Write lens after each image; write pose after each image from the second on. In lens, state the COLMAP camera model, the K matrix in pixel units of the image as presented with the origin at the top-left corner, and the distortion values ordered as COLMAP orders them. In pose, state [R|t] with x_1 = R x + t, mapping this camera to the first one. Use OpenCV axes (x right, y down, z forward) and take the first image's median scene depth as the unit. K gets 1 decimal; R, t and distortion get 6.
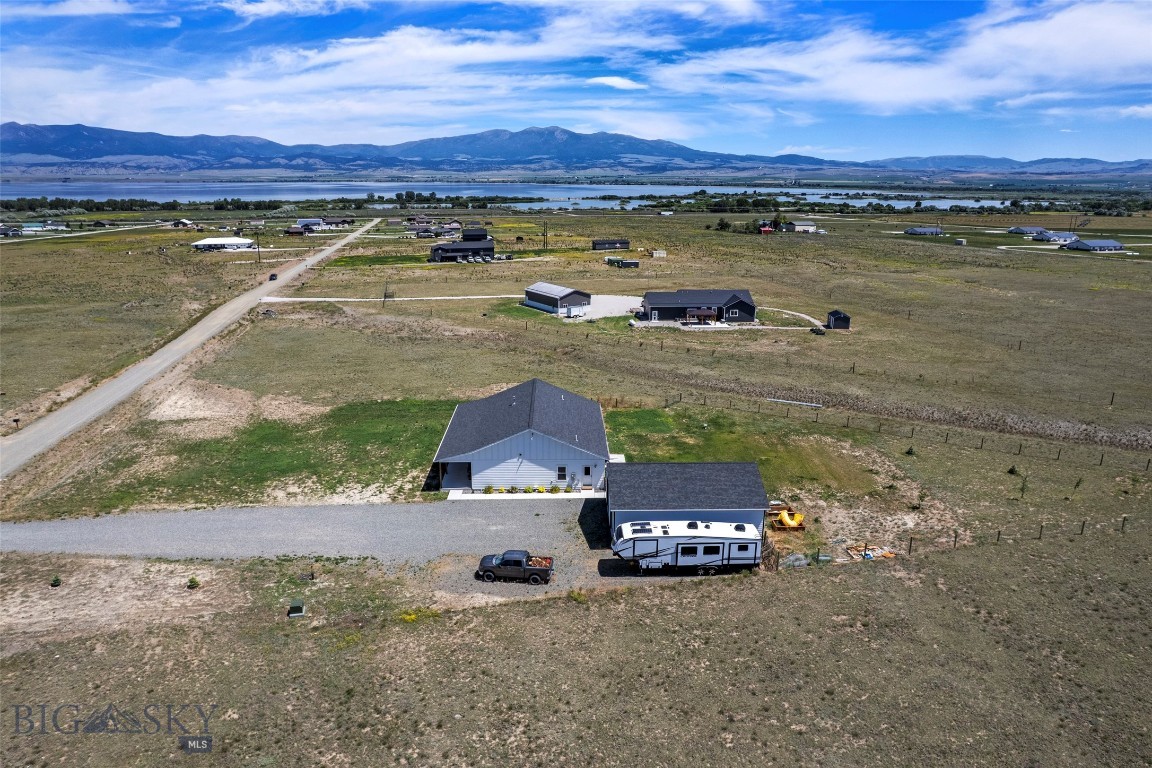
lens RADIAL K [[737.8, 0, 579.0], [0, 737.8, 393.1], [0, 0, 1]] dist [-0.085533, 0.076508]
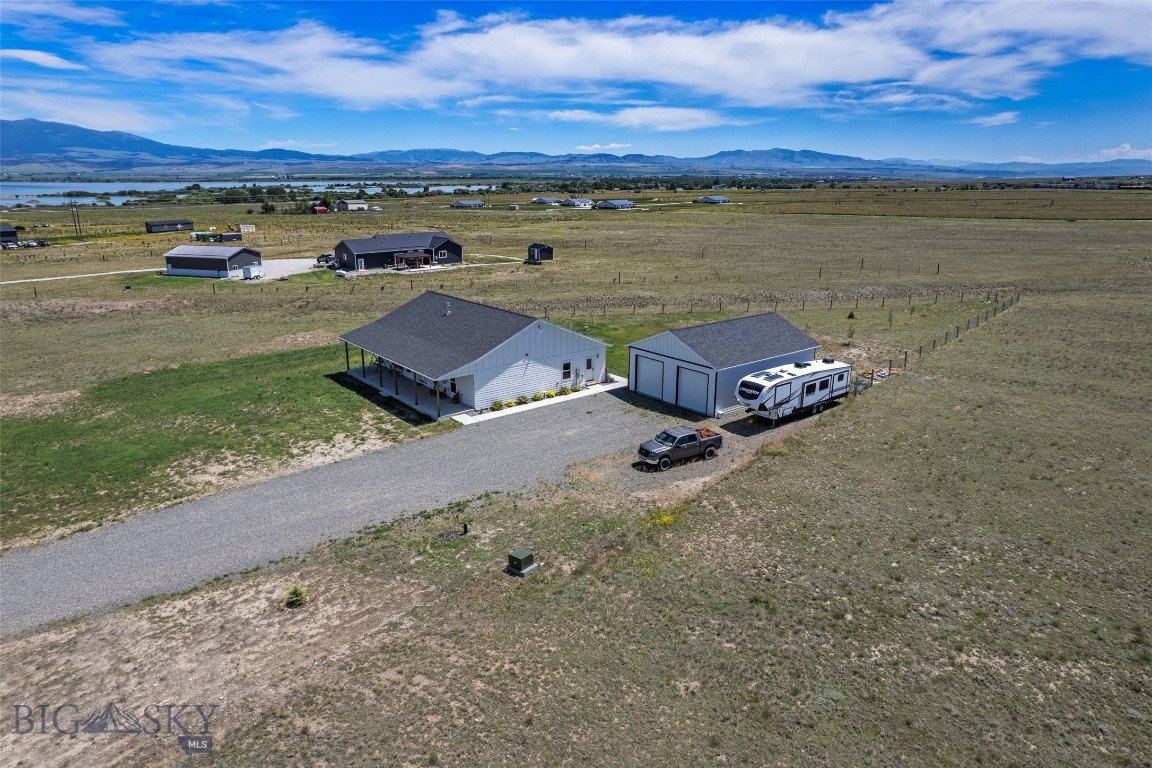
lens RADIAL K [[739.2, 0, 578.5], [0, 739.2, 381.8], [0, 0, 1]] dist [-0.084022, 0.075481]
pose [[0.795825, -0.168335, 0.581658, -0.114868], [0.172880, 0.983764, 0.048172, 0.018841], [-0.580323, 0.062221, 0.812006, 0.069525]]
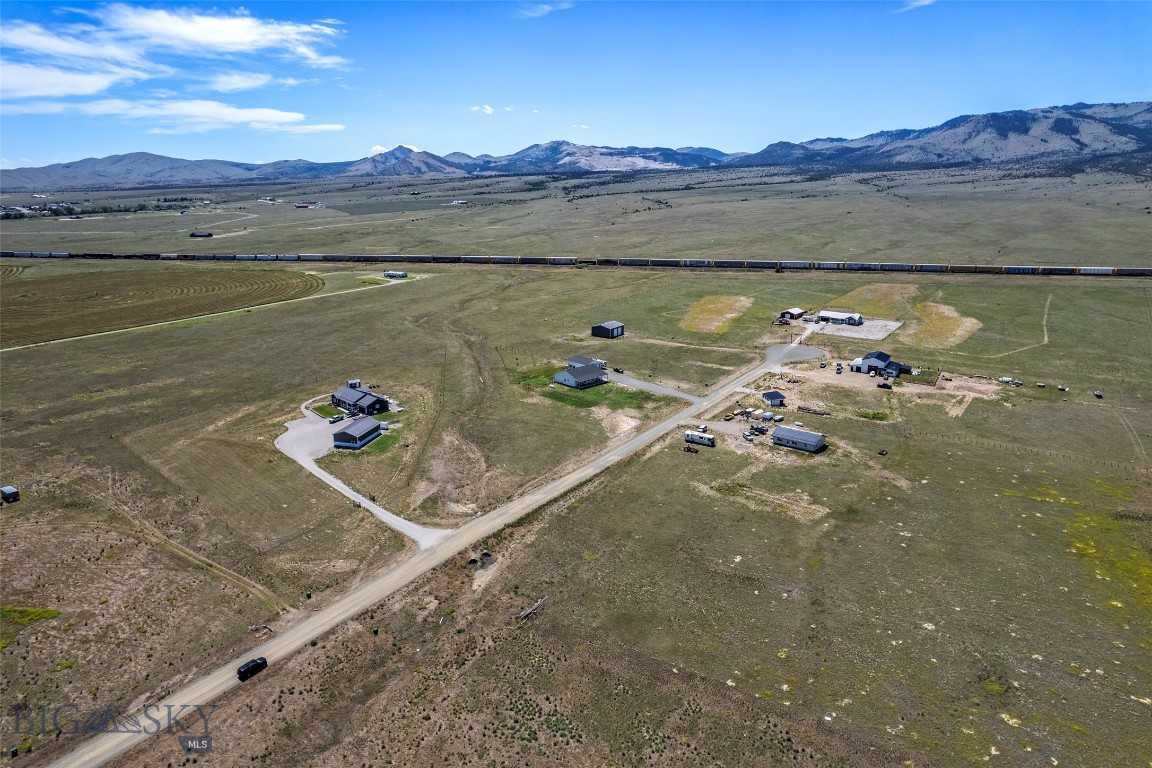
lens RADIAL K [[739.6, 0, 579.6], [0, 739.6, 383.3], [0, 0, 1]] dist [-0.083279, 0.076968]
pose [[-0.680497, -0.199764, 0.704995, -0.751888], [0.199583, 0.875214, 0.440644, -0.434899], [-0.705046, 0.440562, -0.555711, 0.836167]]
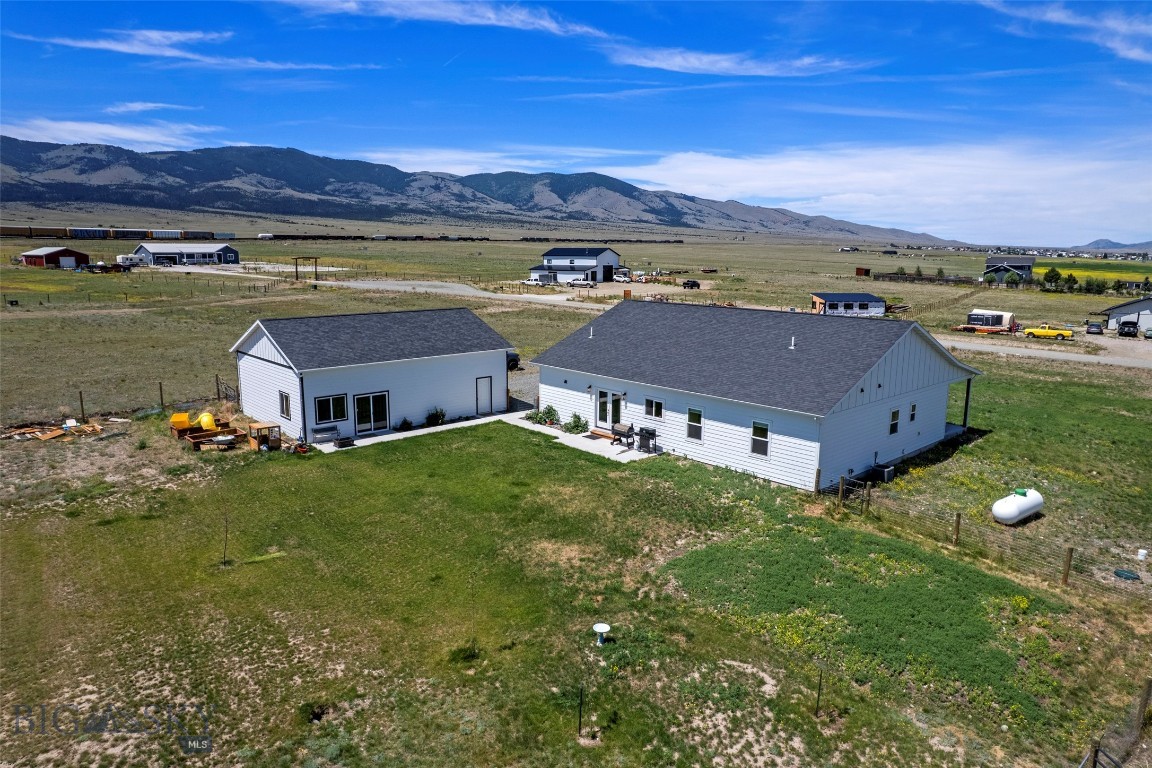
lens RADIAL K [[739.6, 0, 579.6], [0, 739.6, 383.3], [0, 0, 1]] dist [-0.083279, 0.076968]
pose [[-0.756711, 0.104028, -0.645420, 0.087248], [-0.196901, 0.905149, 0.376744, -0.027340], [0.623392, 0.412170, -0.664453, 0.318873]]
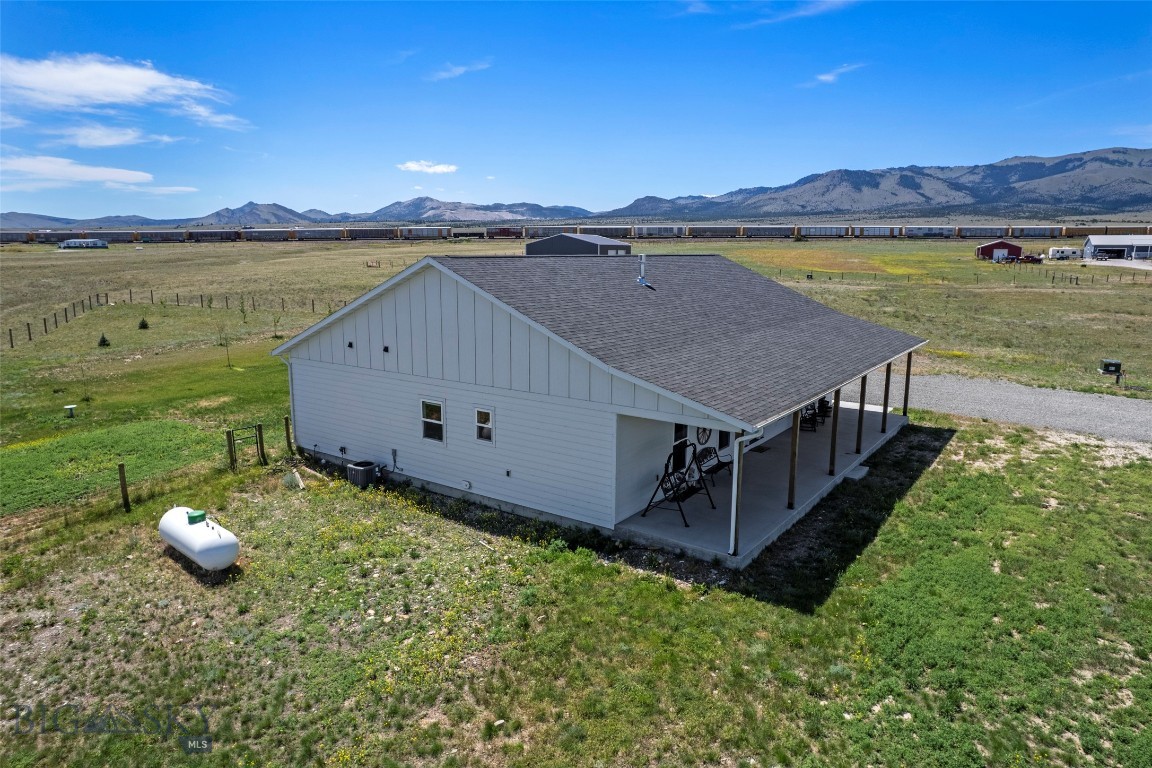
lens RADIAL K [[739.6, 0, 579.6], [0, 739.6, 383.3], [0, 0, 1]] dist [-0.083279, 0.076968]
pose [[-0.799903, -0.116329, 0.588747, -0.064186], [0.162132, 0.902664, 0.398636, -0.019062], [-0.577814, 0.414325, -0.703183, 0.317145]]
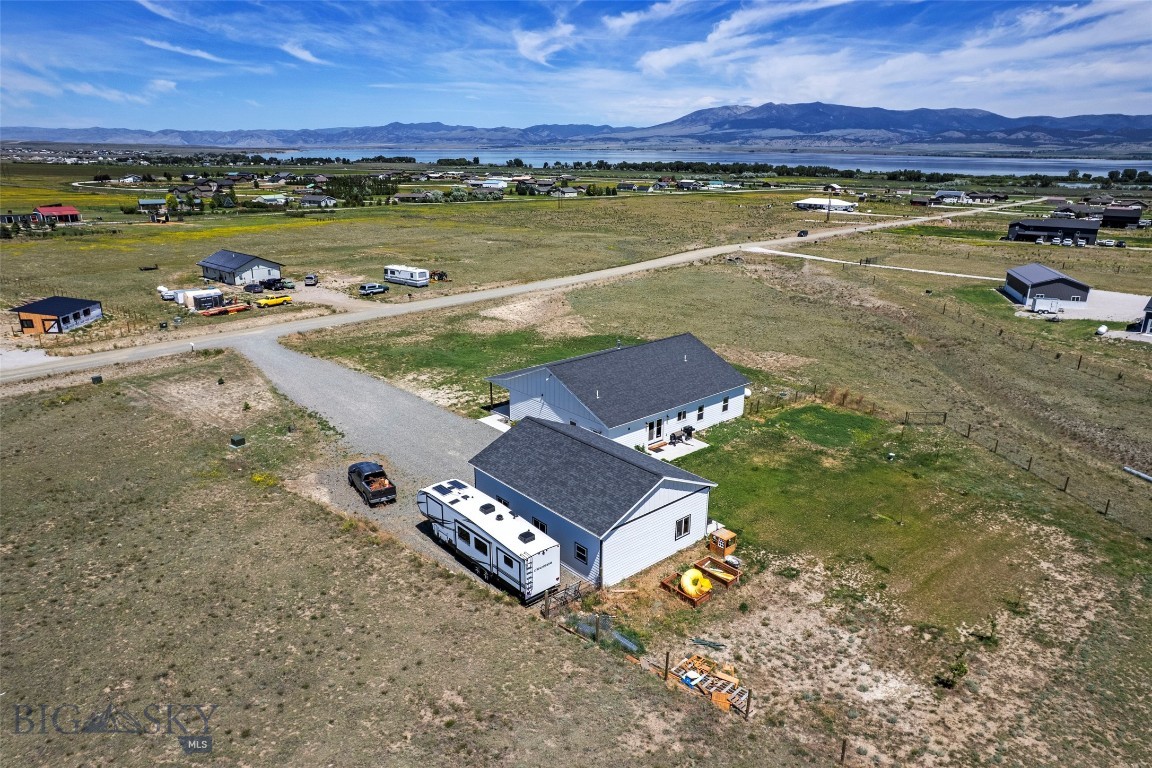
lens RADIAL K [[737.8, 0, 579.0], [0, 737.8, 393.1], [0, 0, 1]] dist [-0.085533, 0.076508]
pose [[0.638865, 0.244791, -0.729334, 0.131967], [-0.221100, 0.966453, 0.130703, -0.009511], [0.736862, 0.077754, 0.671557, 0.099394]]
